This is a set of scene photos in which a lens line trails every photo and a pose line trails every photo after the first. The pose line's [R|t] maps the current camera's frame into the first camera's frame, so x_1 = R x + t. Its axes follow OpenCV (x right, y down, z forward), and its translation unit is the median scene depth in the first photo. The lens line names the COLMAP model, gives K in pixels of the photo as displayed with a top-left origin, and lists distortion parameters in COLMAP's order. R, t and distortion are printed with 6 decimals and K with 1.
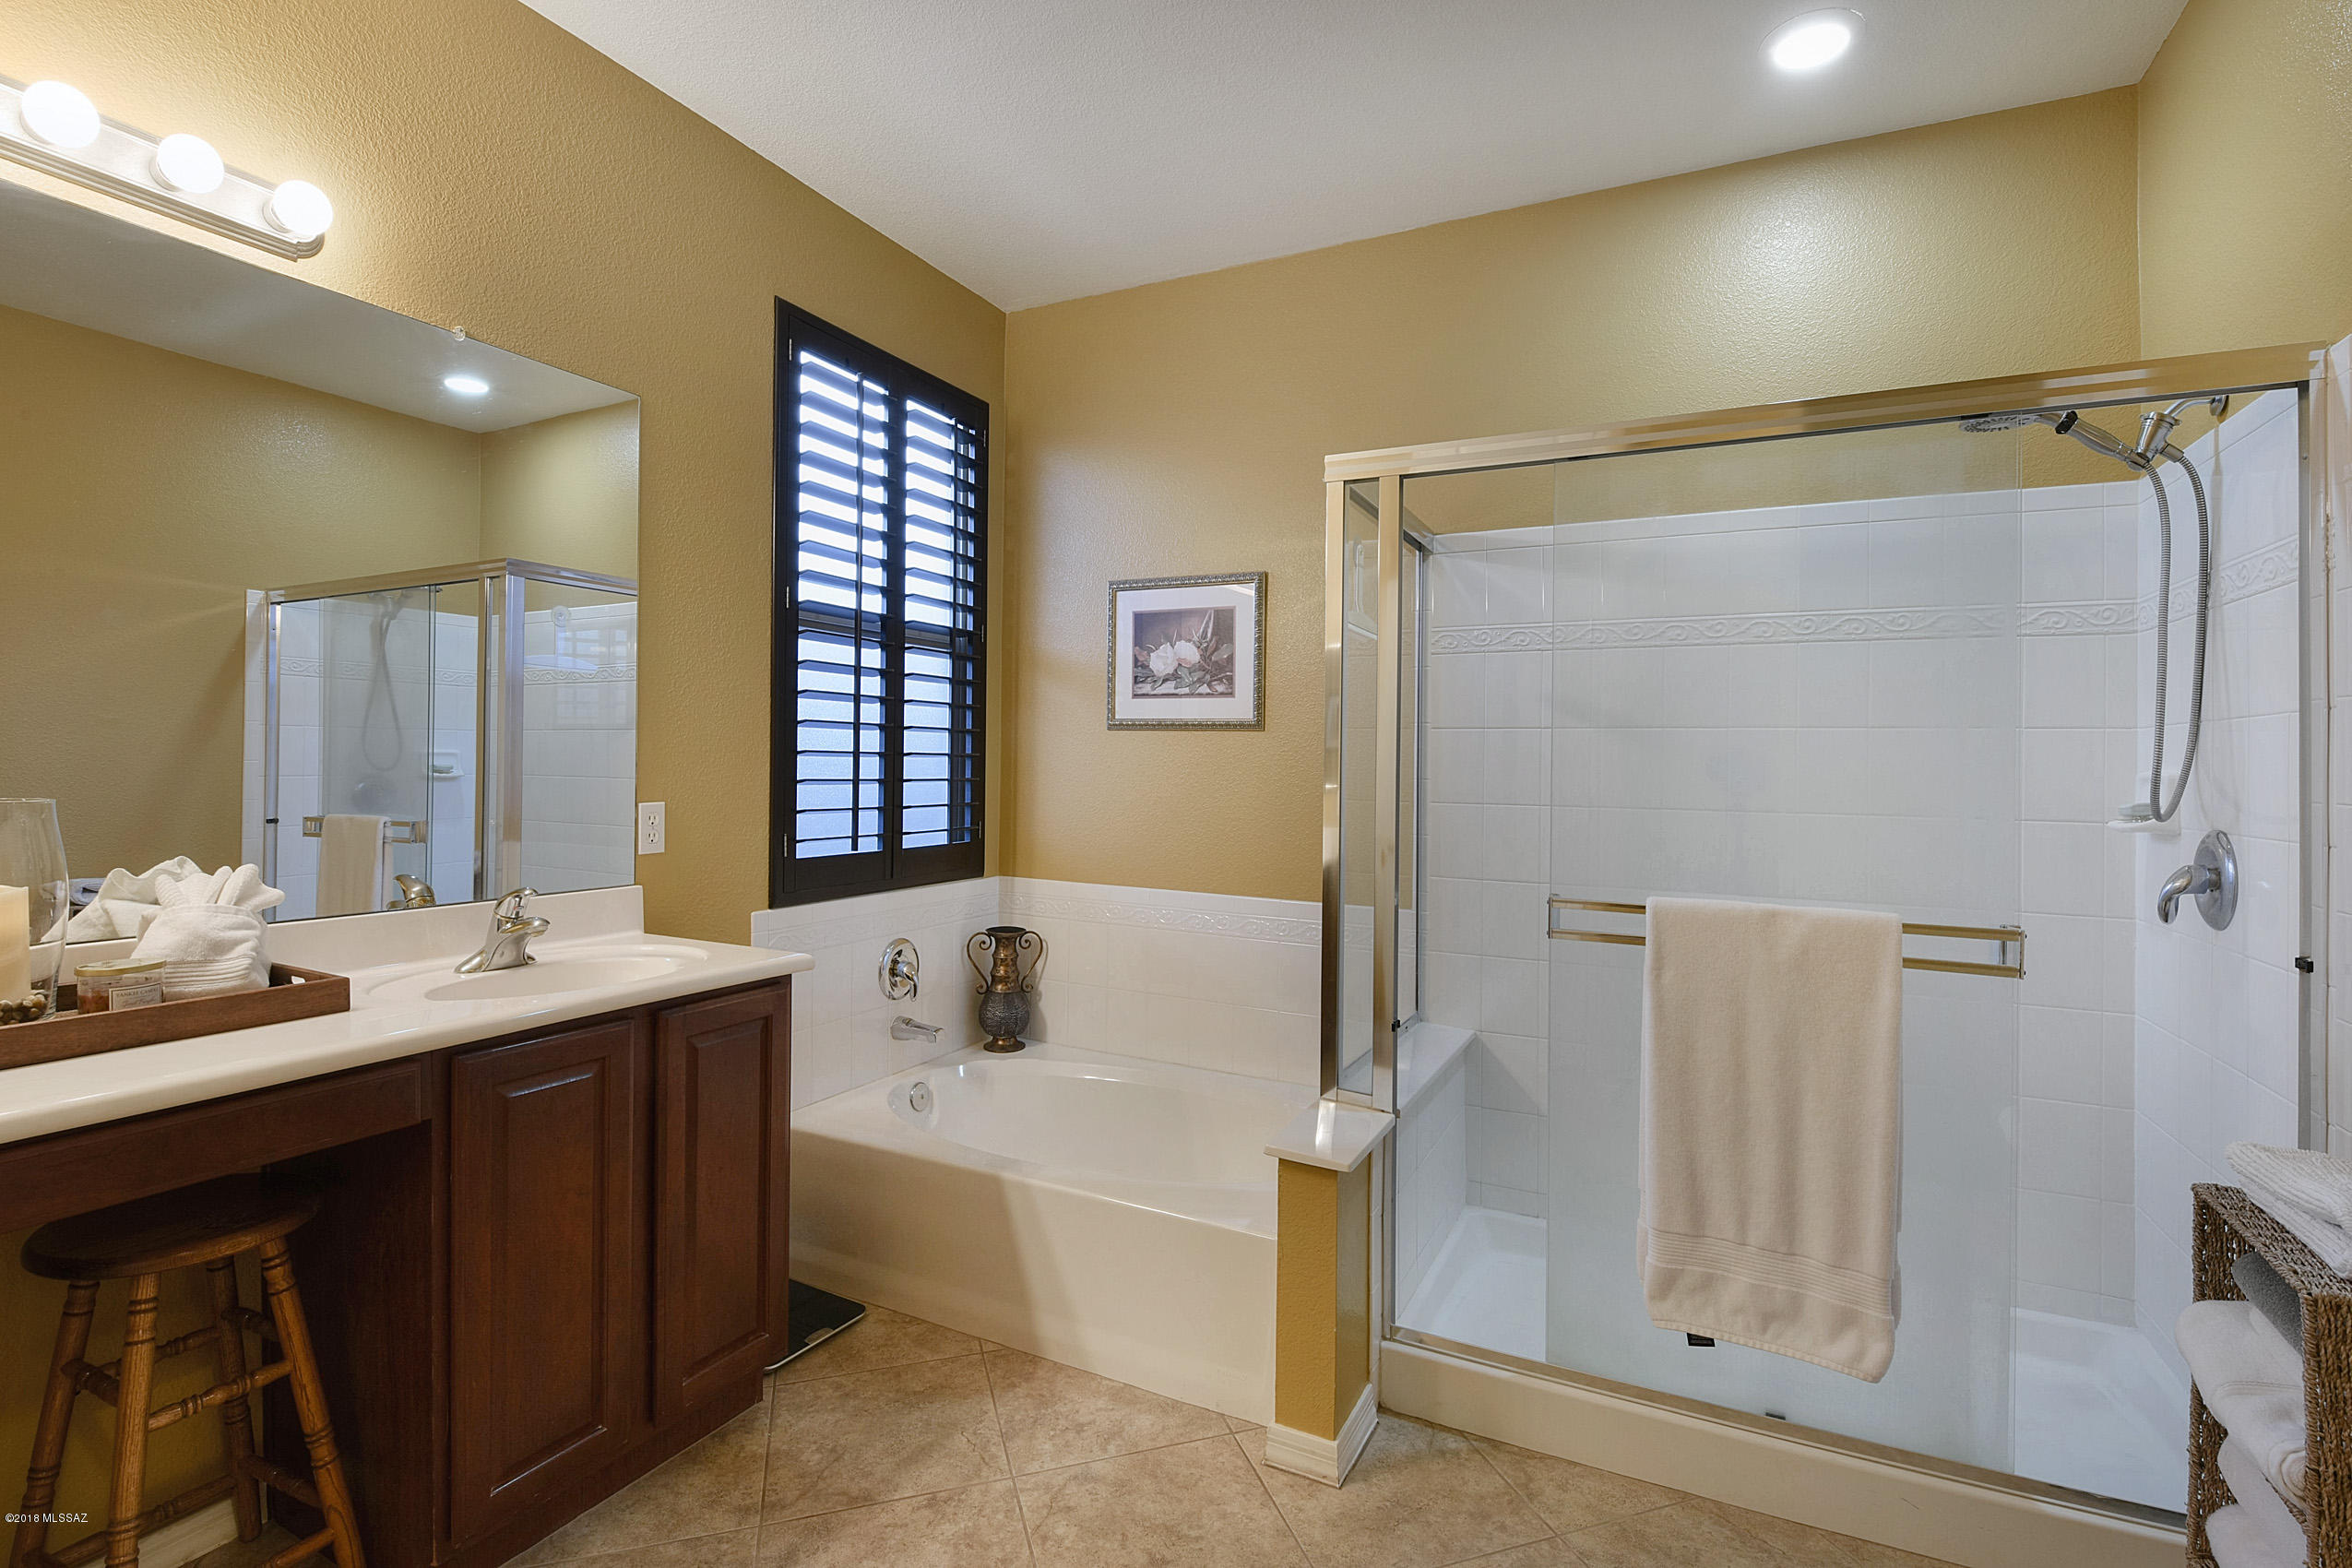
lens RADIAL K [[1060.7, 0, 1210.4], [0, 1060.7, 765.1], [0, 0, 1]] dist [-0.003366, -0.009225]
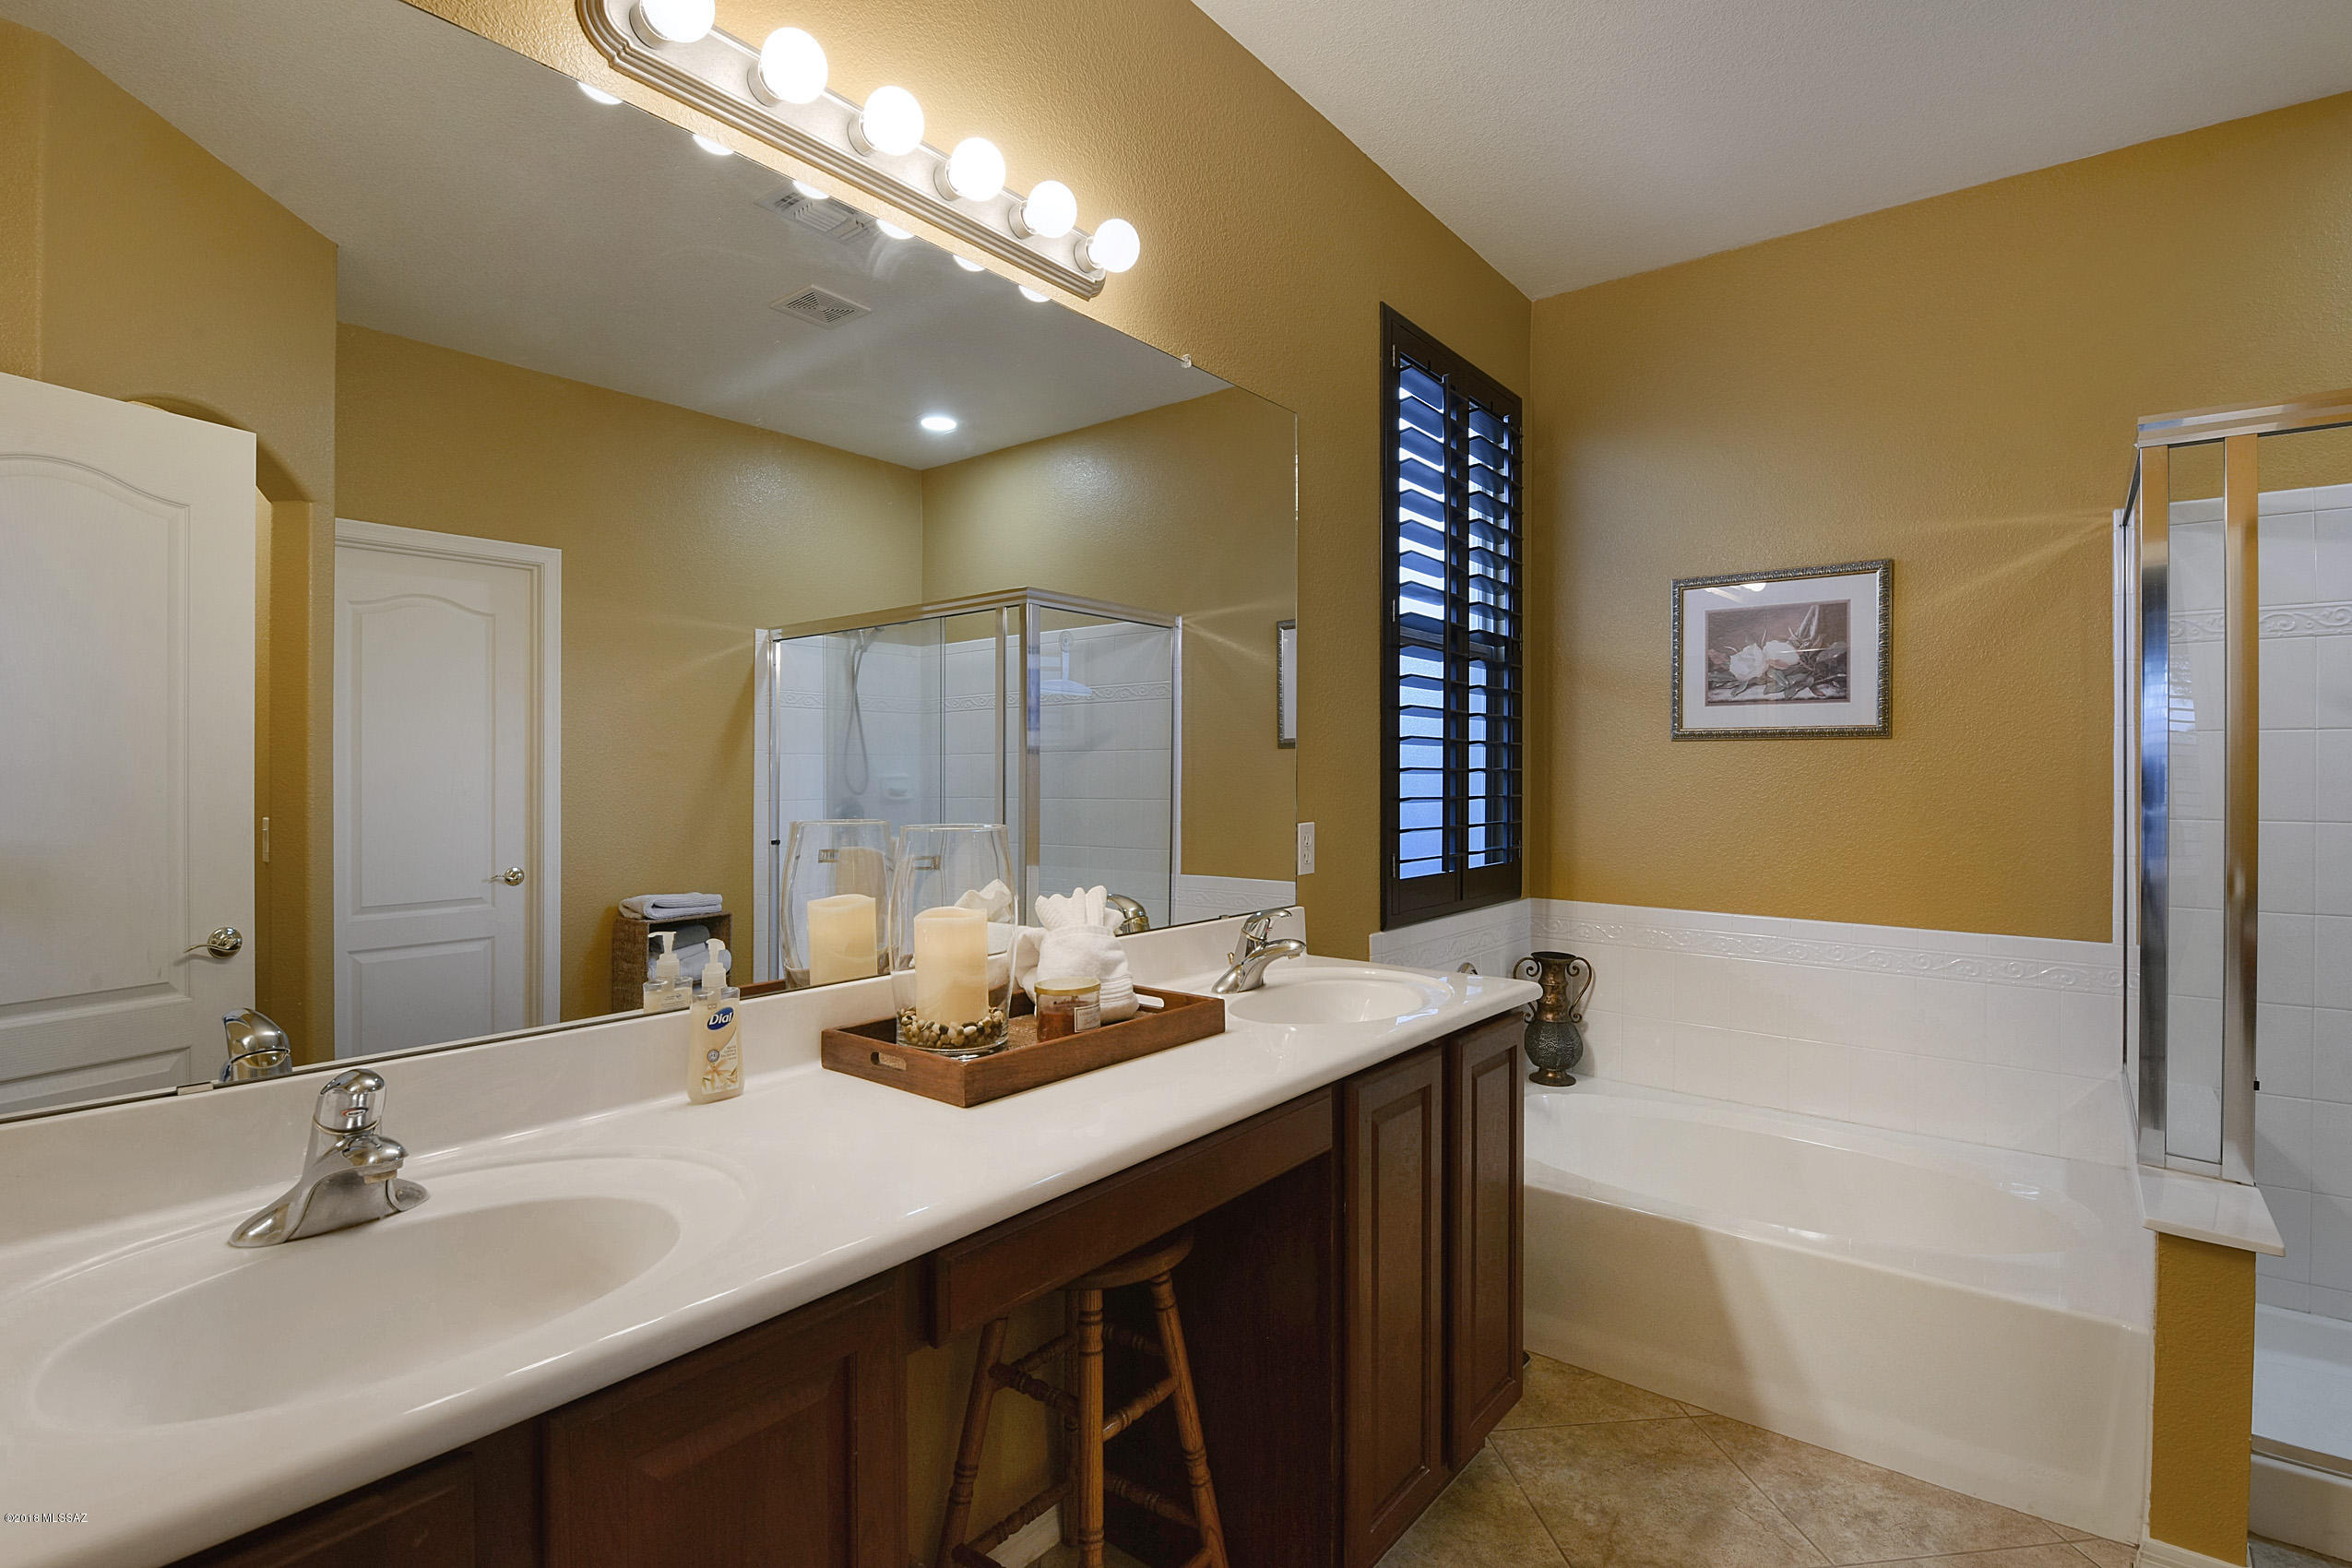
lens RADIAL K [[1095.7, 0, 1224.1], [0, 1095.7, 776.5], [0, 0, 1]] dist [-0.003521, -0.008810]
pose [[0.976087, -0.013436, -0.216963, -0.329148], [0.013096, 0.999910, -0.003006, -0.005322], [0.216984, 0.000093, 0.976175, -0.015419]]
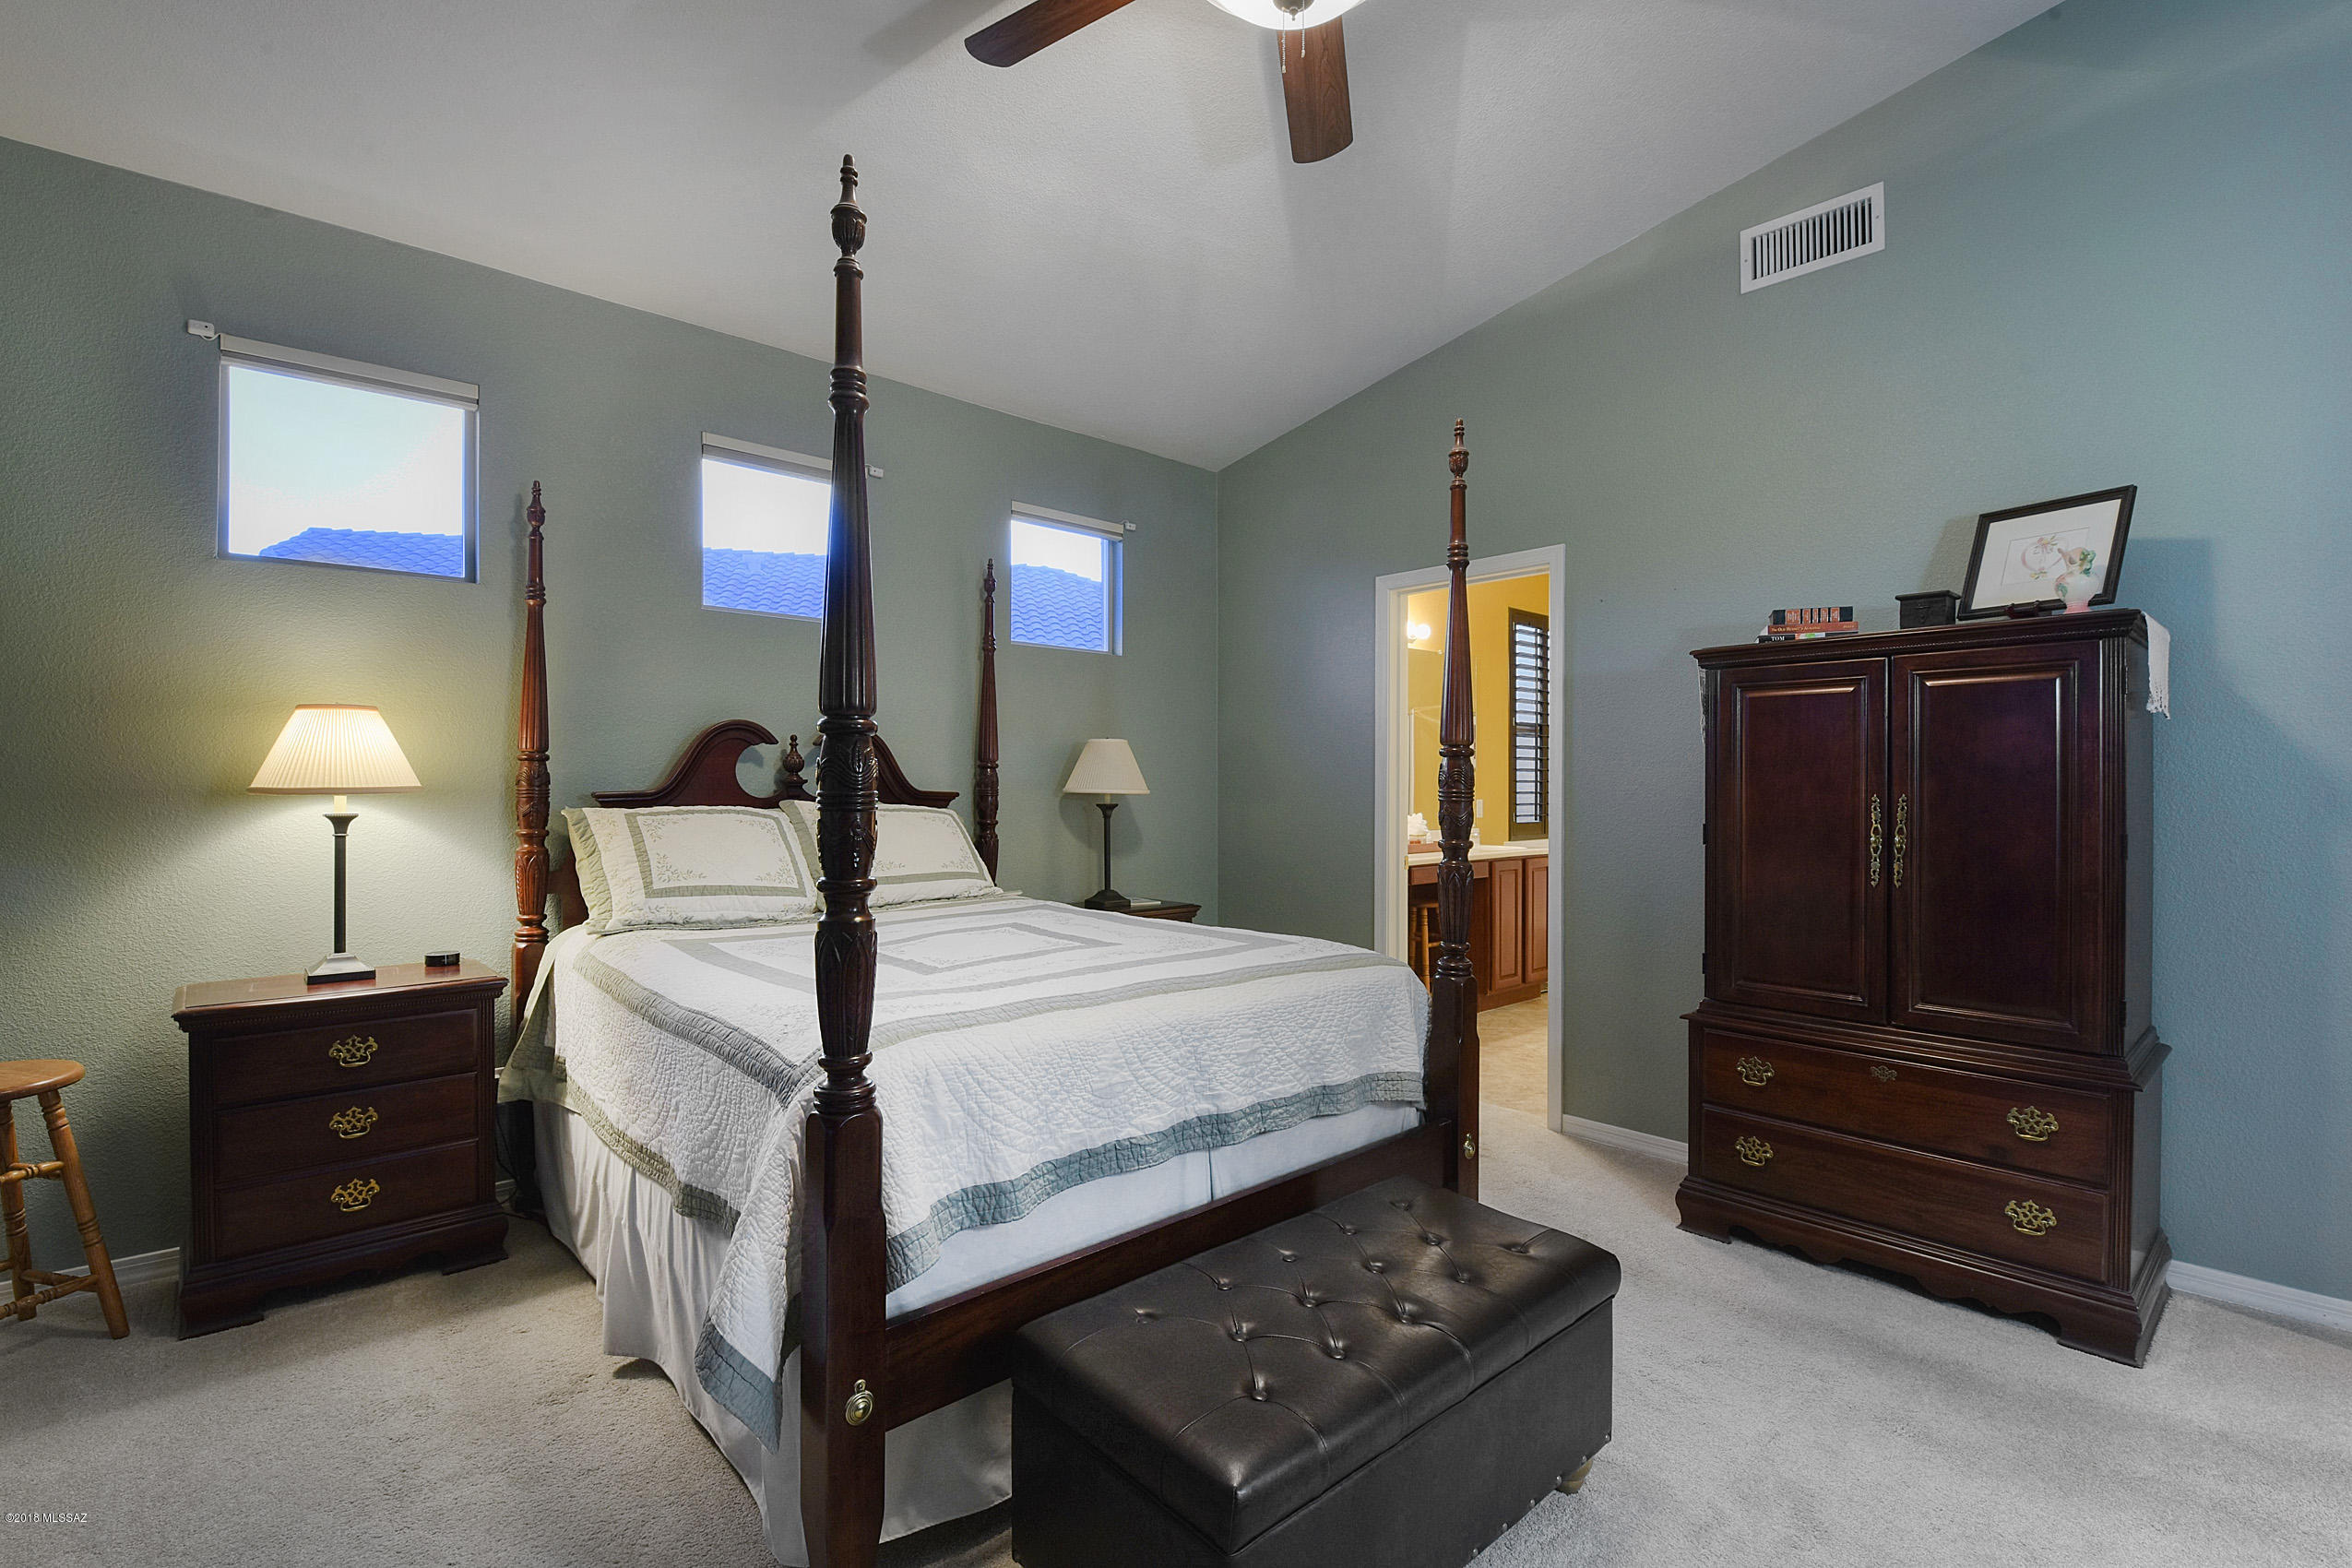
lens RADIAL K [[1060.7, 0, 1210.4], [0, 1060.7, 765.1], [0, 0, 1]] dist [-0.003366, -0.009225]
pose [[0.927013, -0.017442, -0.374624, -0.117108], [0.007073, 0.999553, -0.029036, 0.017978], [0.374963, 0.024267, 0.926722, -1.636025]]
